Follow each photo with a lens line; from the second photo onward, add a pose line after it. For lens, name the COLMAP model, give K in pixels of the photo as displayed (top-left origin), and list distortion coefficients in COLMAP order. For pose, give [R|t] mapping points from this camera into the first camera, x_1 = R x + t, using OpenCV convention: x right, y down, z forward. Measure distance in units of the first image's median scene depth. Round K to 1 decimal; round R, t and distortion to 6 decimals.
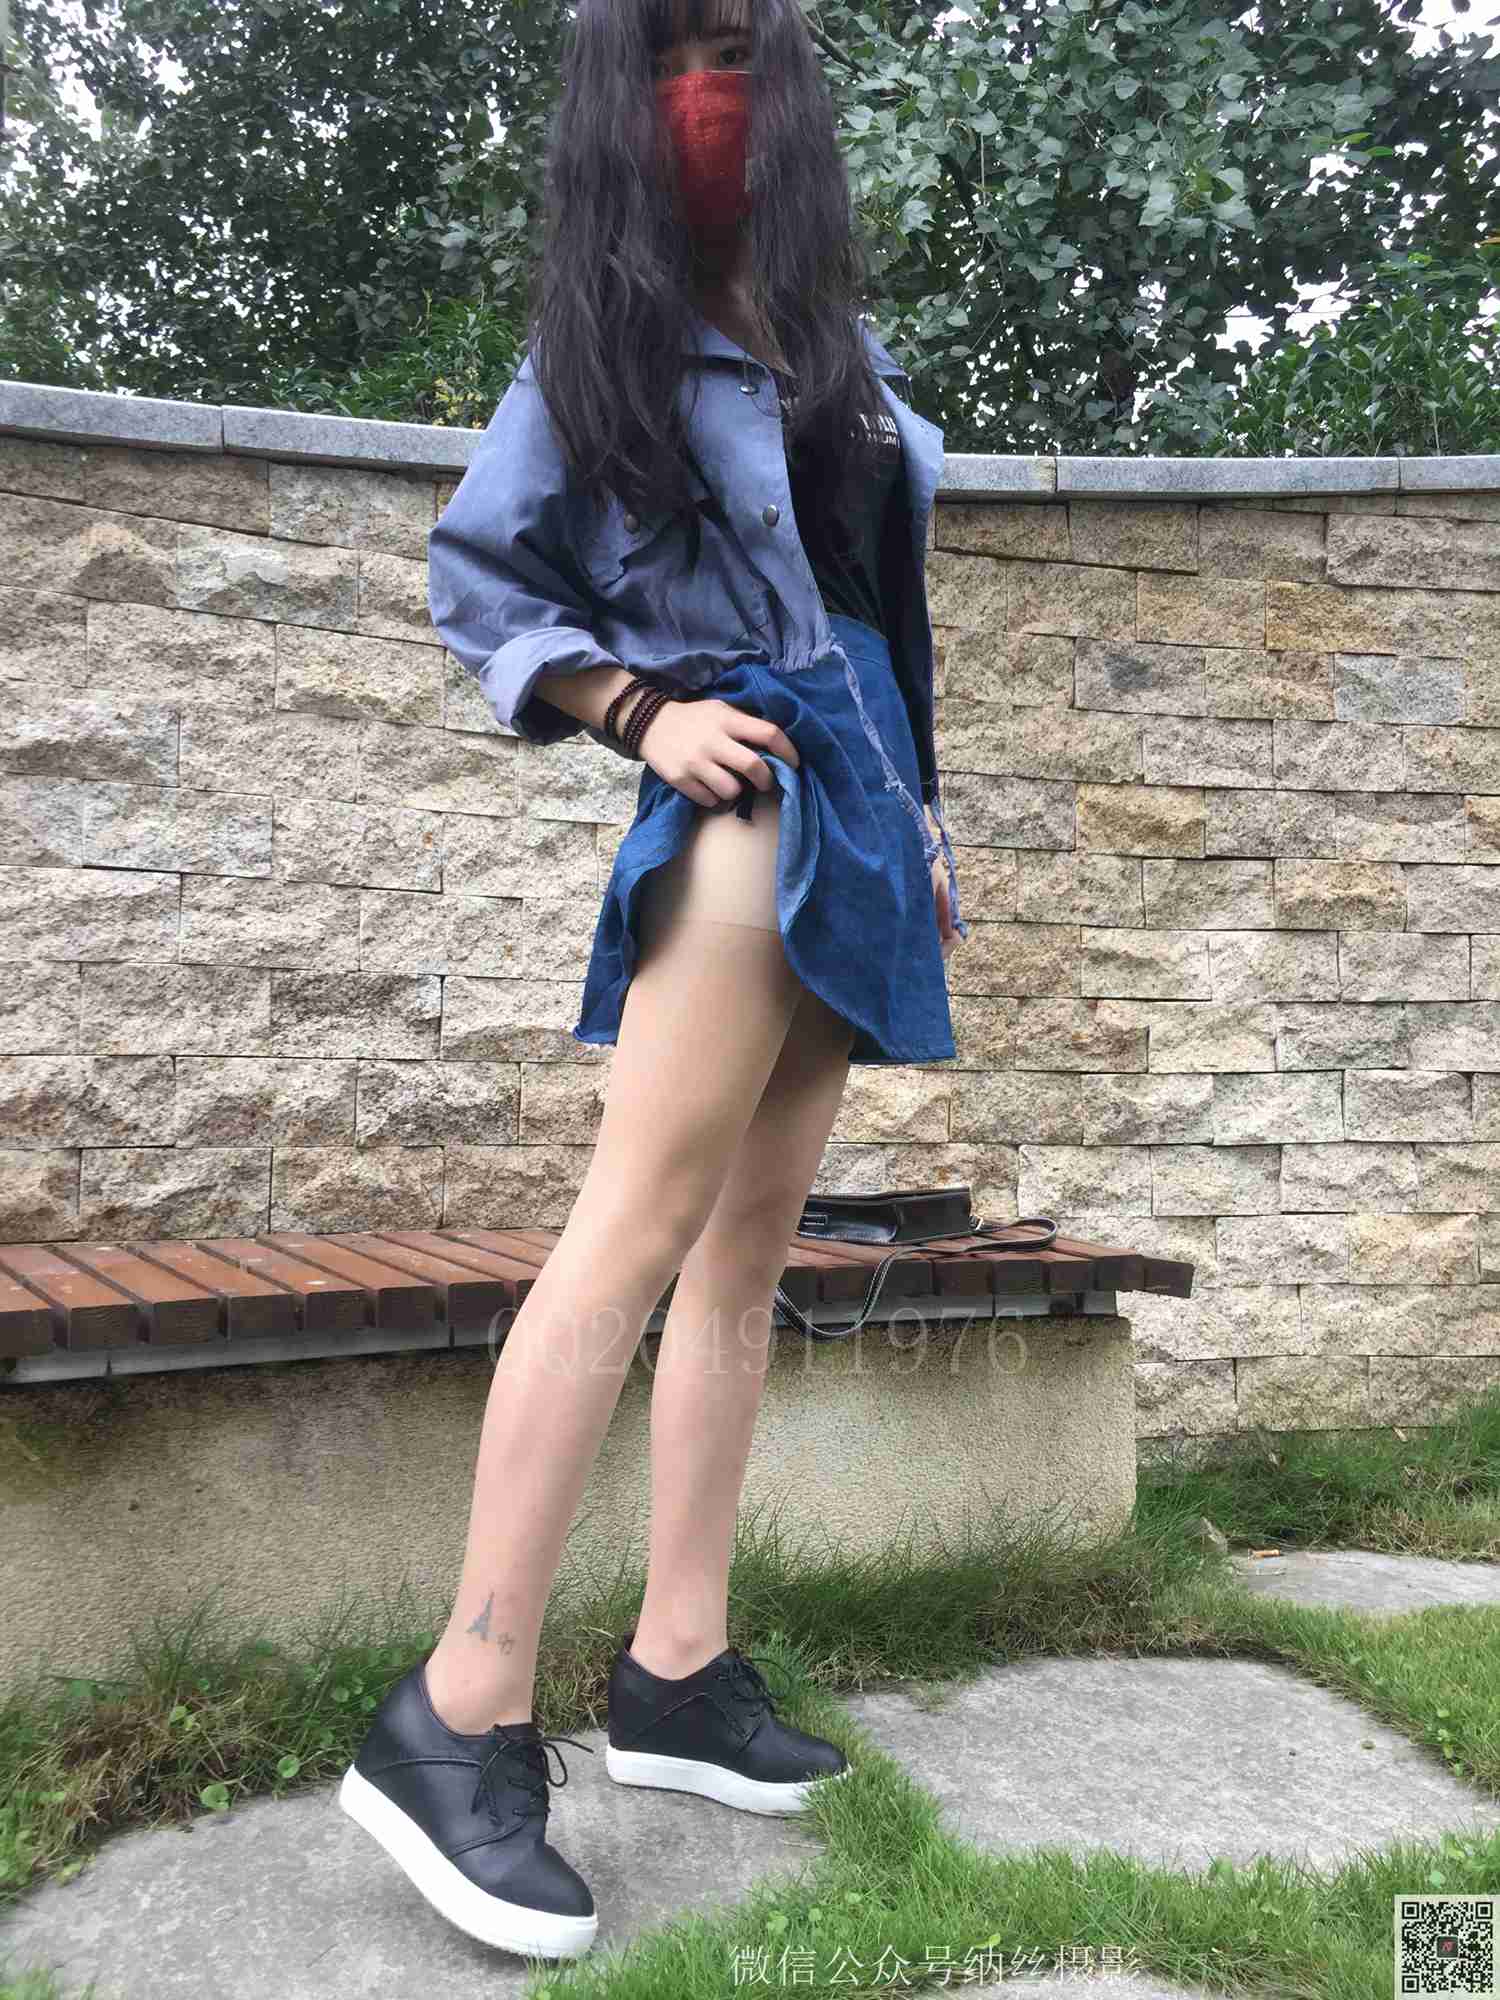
lens RADIAL K [[1708.2, 0, 768.7], [0, 1708.2, 990.2], [0, 0, 1]] dist [0.070671, -0.099649]
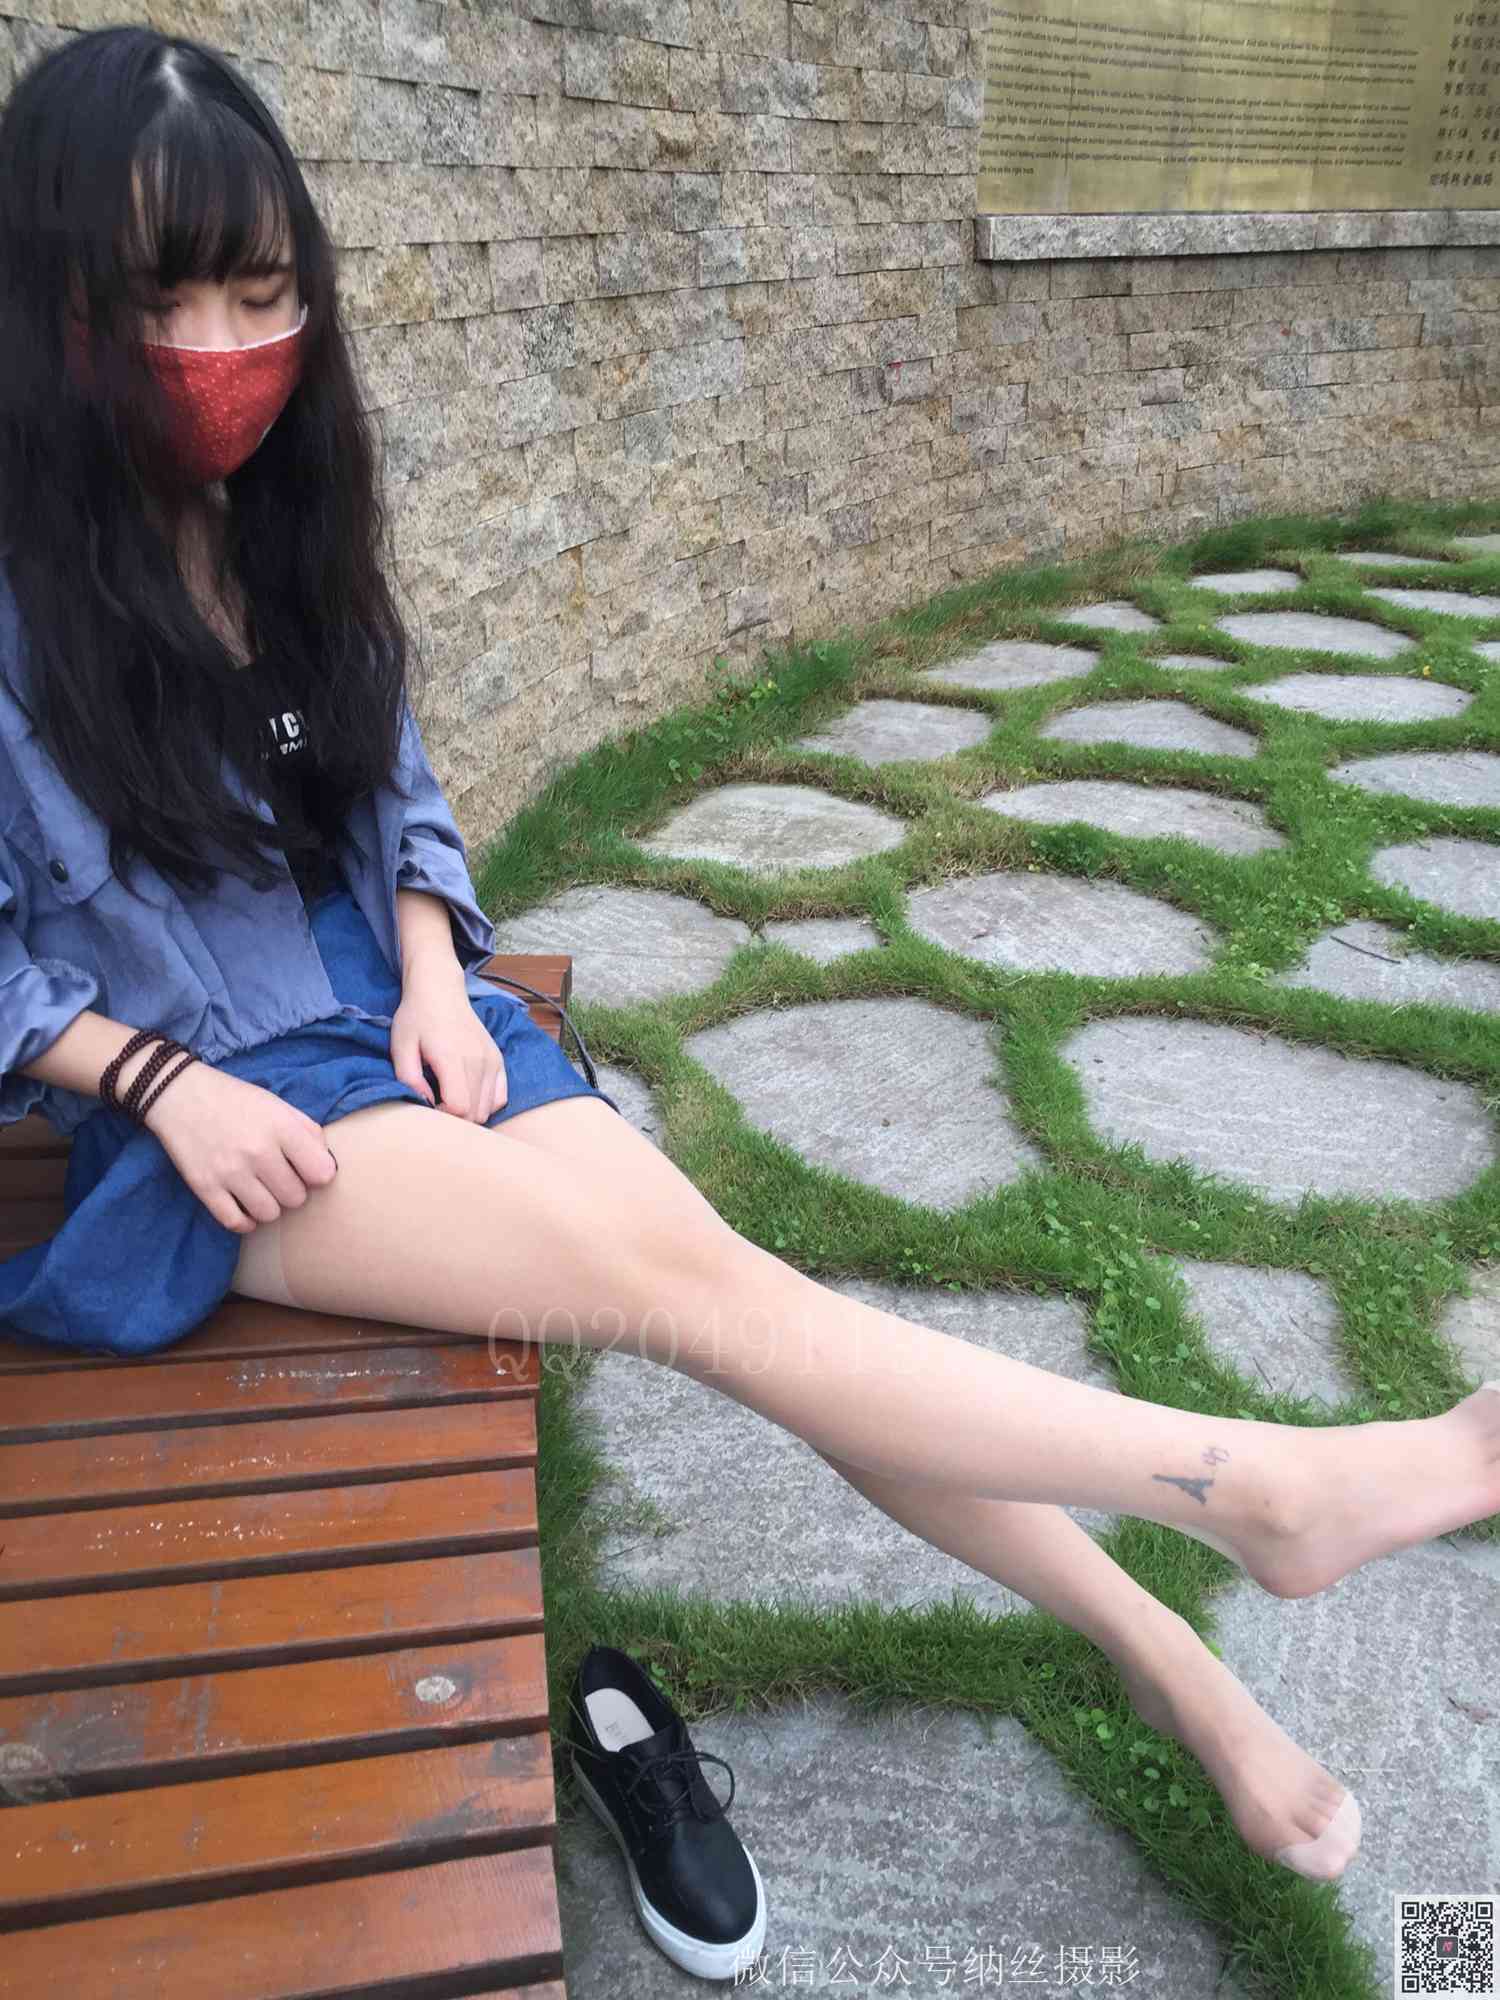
lens RADIAL K [[1708.2, 0, 744.5], [0, 1708.2, 996.6], [0, 0, 1]] dist [0.070671, -0.099649]
pose [[0.336285, -0.400652, 0.852285, -0.481812], [-0.051360, 0.895843, 0.441393, -0.215185], [-0.940359, -0.192207, 0.280681, 0.622254]]
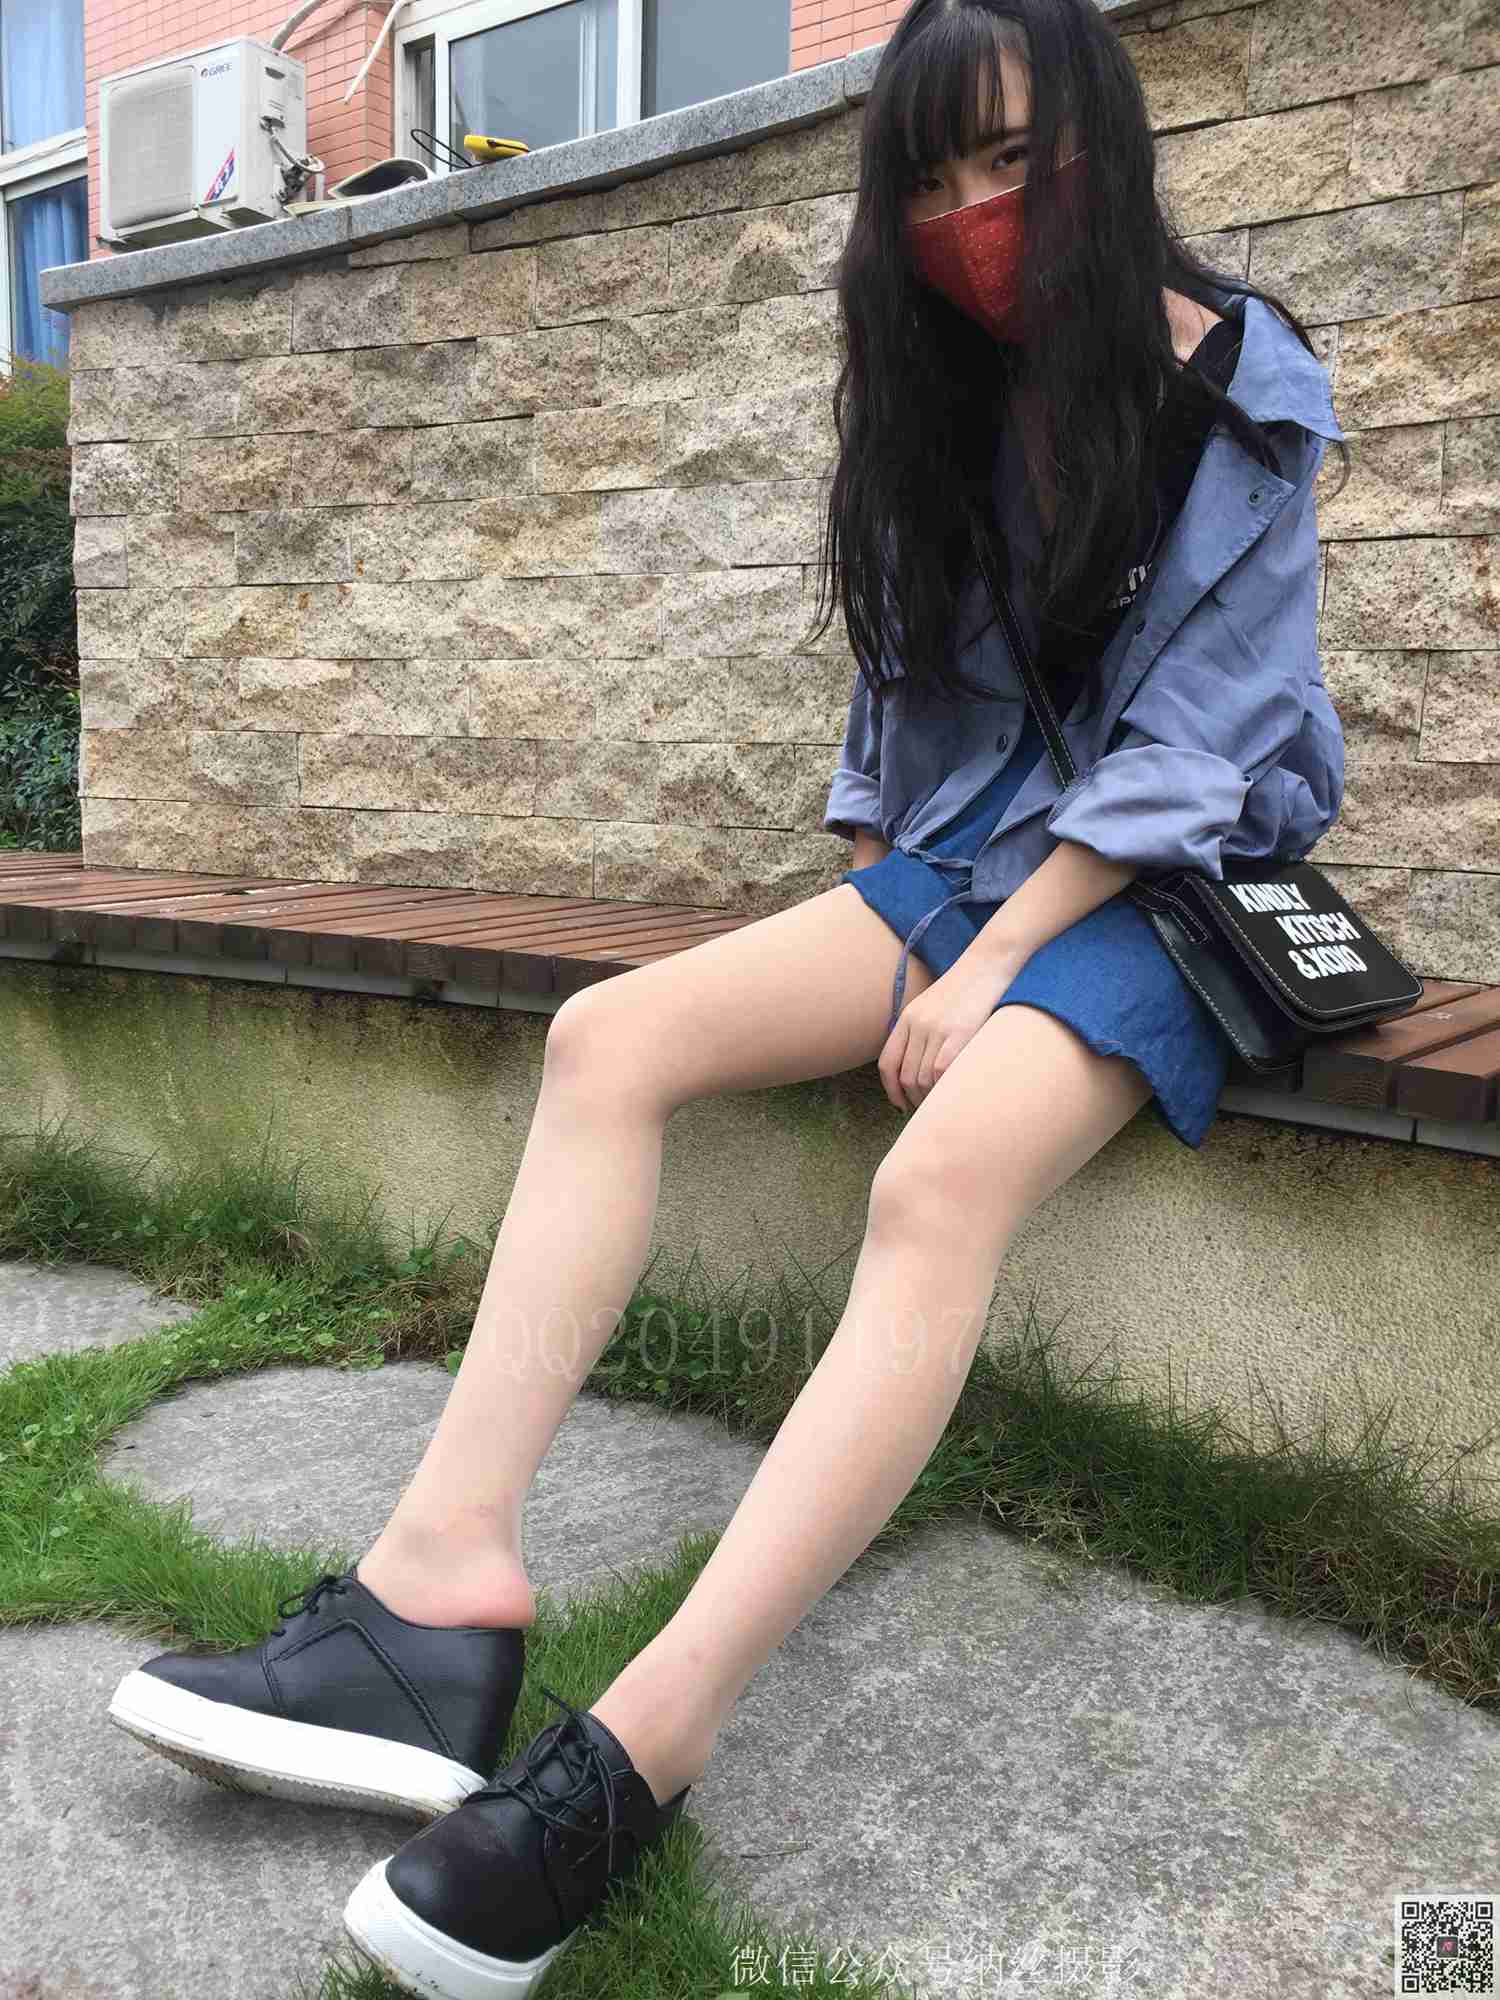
lens RADIAL K [[1708.2, 0, 745.8], [0, 1708.2, 998.9], [0, 0, 1]] dist [0.070671, -0.099649]
pose [[0.476150, 0.127495, -0.870073, 0.548587], [0.018563, 0.987756, 0.154898, 0.028091], [0.879168, -0.089905, 0.467953, 0.449709]]
